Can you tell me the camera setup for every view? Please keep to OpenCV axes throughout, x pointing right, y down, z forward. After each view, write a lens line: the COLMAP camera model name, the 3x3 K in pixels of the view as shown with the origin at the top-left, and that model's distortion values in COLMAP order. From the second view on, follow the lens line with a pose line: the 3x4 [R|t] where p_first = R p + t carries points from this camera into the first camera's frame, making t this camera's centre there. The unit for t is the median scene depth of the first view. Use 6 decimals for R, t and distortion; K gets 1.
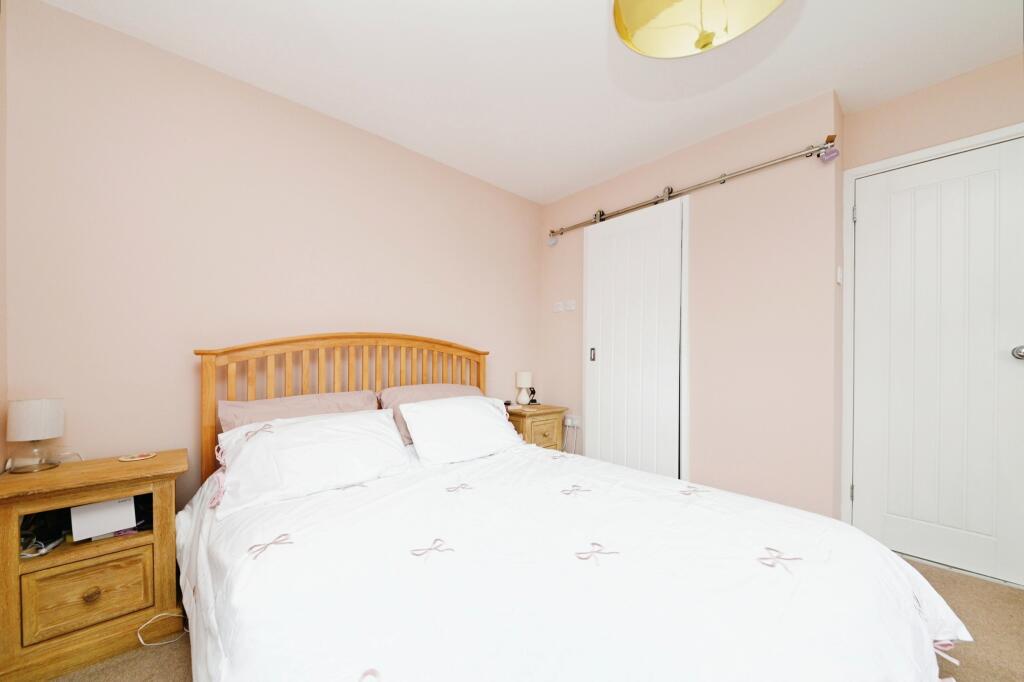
lens RADIAL K [[379.4, 0, 512.0], [0, 379.4, 356.7], [0, 0, 1]] dist [0.000134, 0.000008]
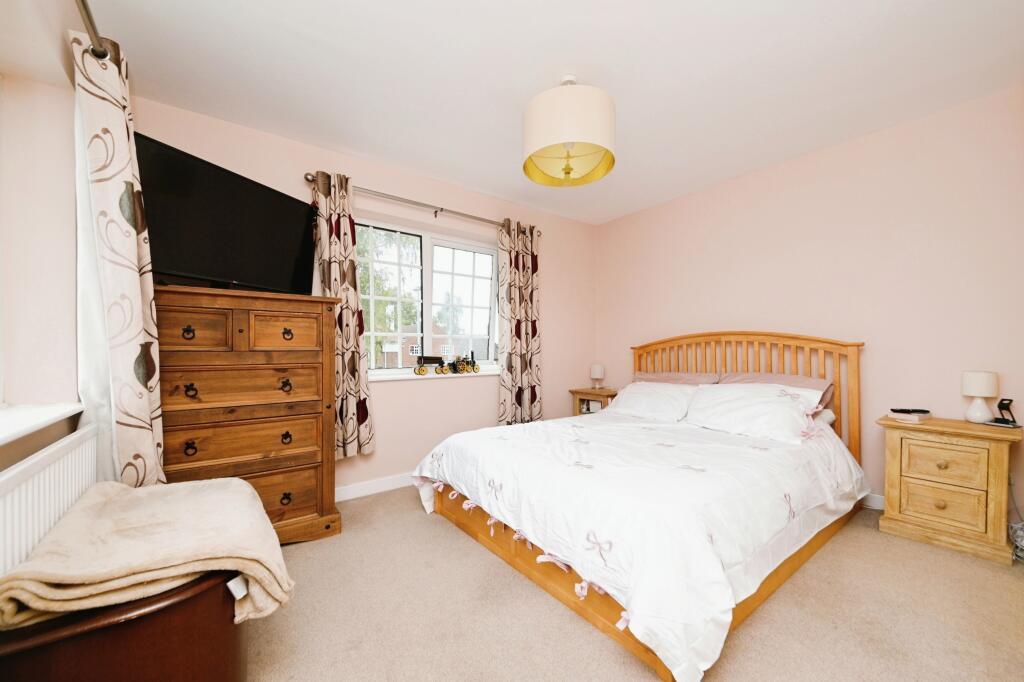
lens RADIAL K [[379.4, 0, 512.0], [0, 379.4, 356.7], [0, 0, 1]] dist [0.000134, 0.000008]
pose [[-0.093111, 0.009531, -0.995610, 0.878474], [-0.004321, 0.999941, 0.009976, 0.013875], [0.995646, 0.005231, -0.093064, 0.326539]]
